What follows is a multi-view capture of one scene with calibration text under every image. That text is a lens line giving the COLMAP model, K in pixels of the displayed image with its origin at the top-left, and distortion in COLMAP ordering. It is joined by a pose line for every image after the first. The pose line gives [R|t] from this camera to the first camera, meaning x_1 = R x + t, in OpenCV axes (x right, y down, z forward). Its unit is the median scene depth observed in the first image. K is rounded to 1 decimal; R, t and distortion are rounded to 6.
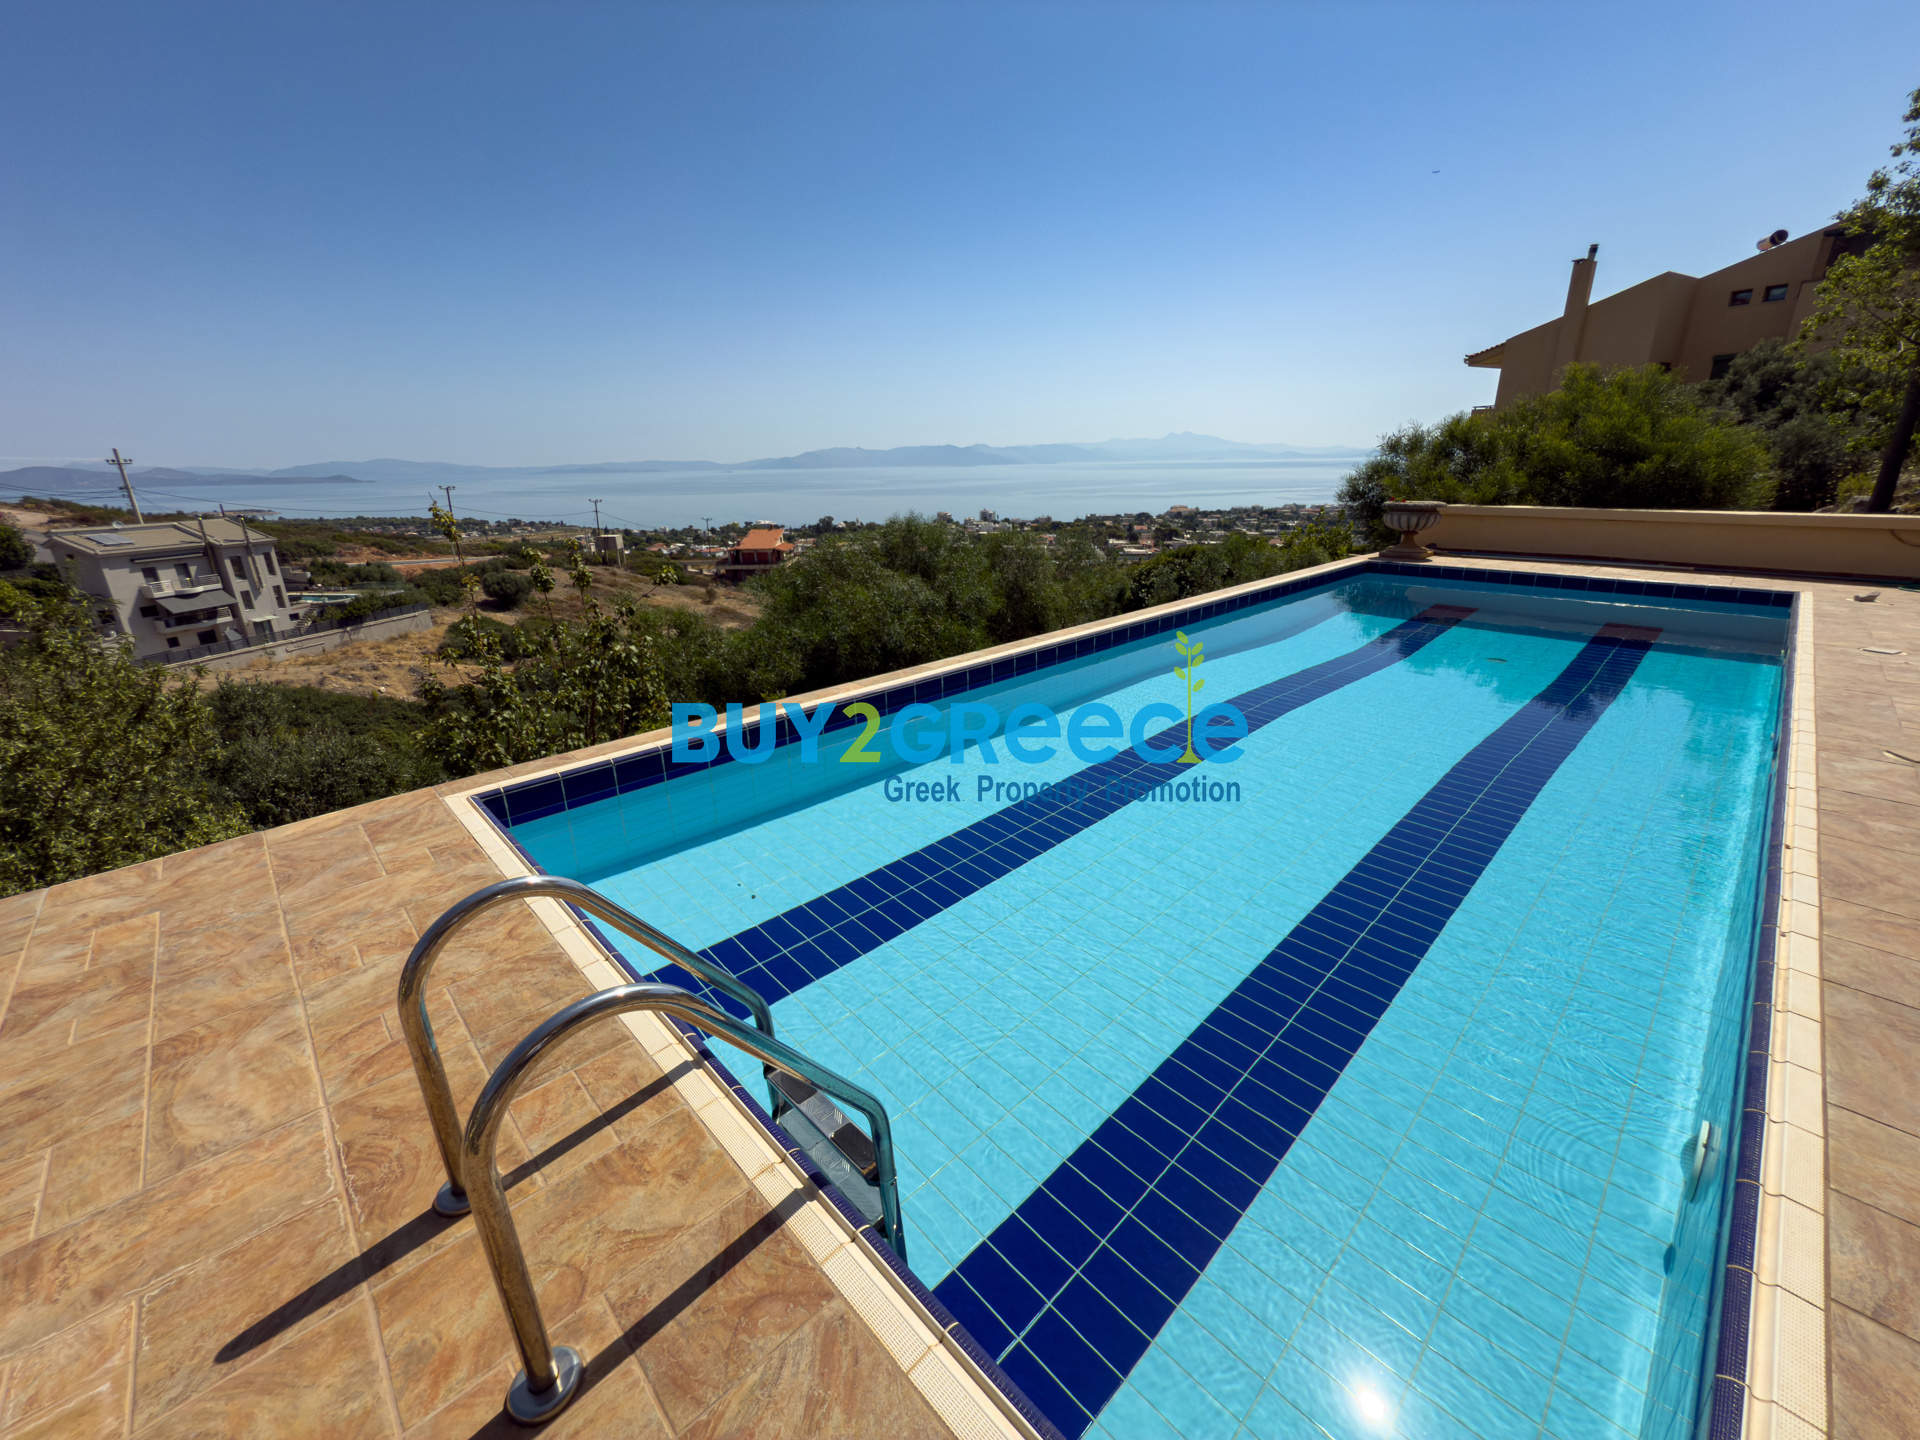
lens RADIAL K [[769.2, 0, 963.1], [0, 769.2, 714.6], [0, 0, 1]] dist [-0.000345, -0.000129]
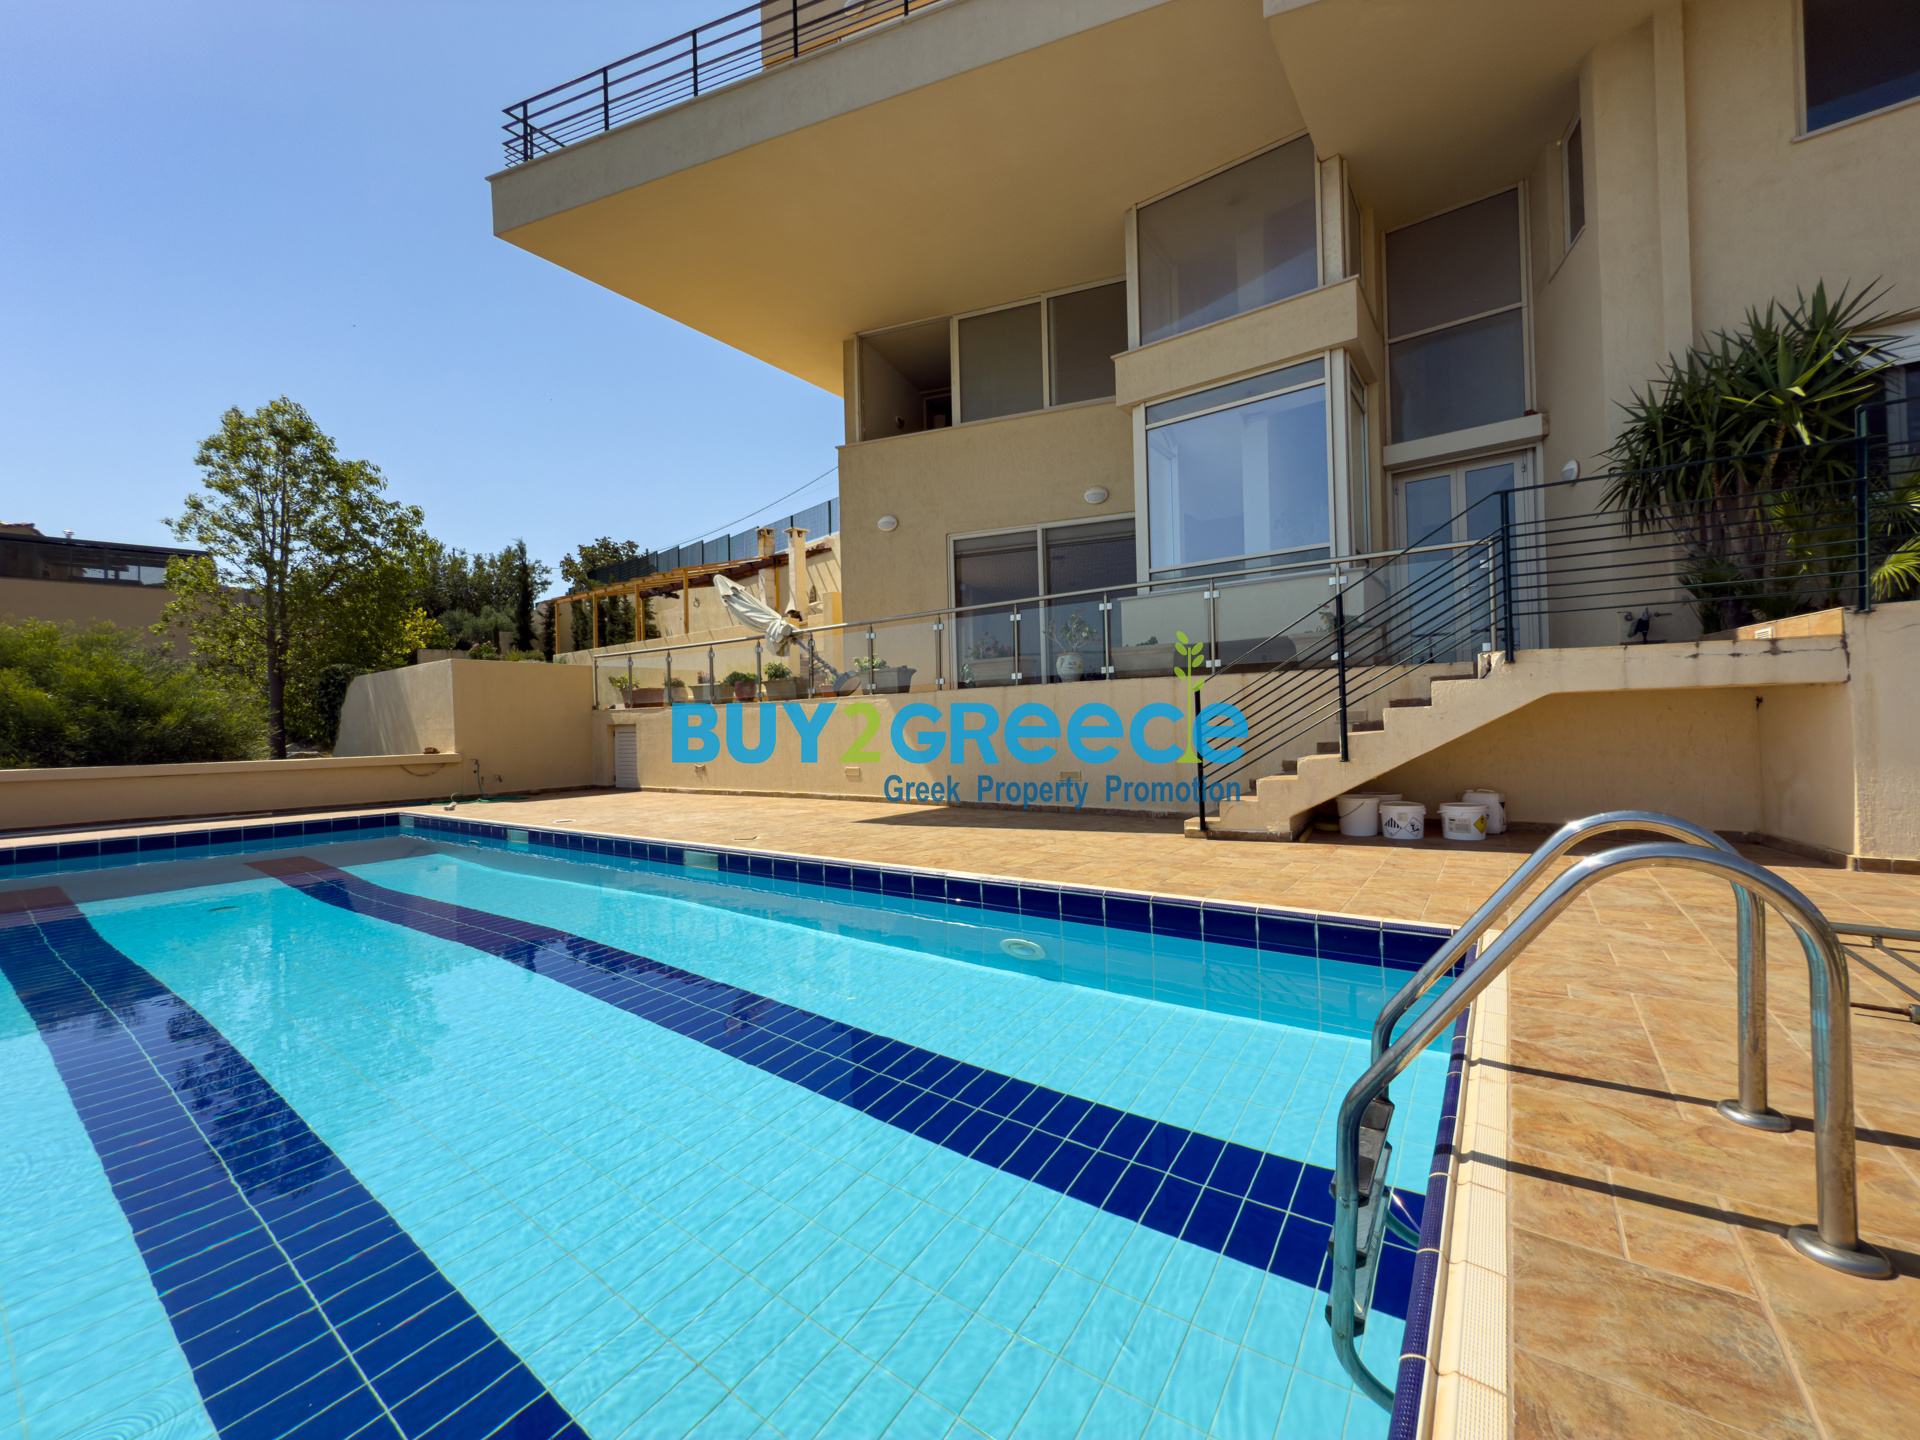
lens RADIAL K [[769.2, 0, 963.1], [0, 769.2, 714.6], [0, 0, 1]] dist [-0.000345, -0.000129]
pose [[-0.184616, 0.034363, 0.982210, -1.144005], [0.337747, 0.940740, 0.030571, -0.188929], [-0.922954, 0.337382, -0.185282, 1.606884]]
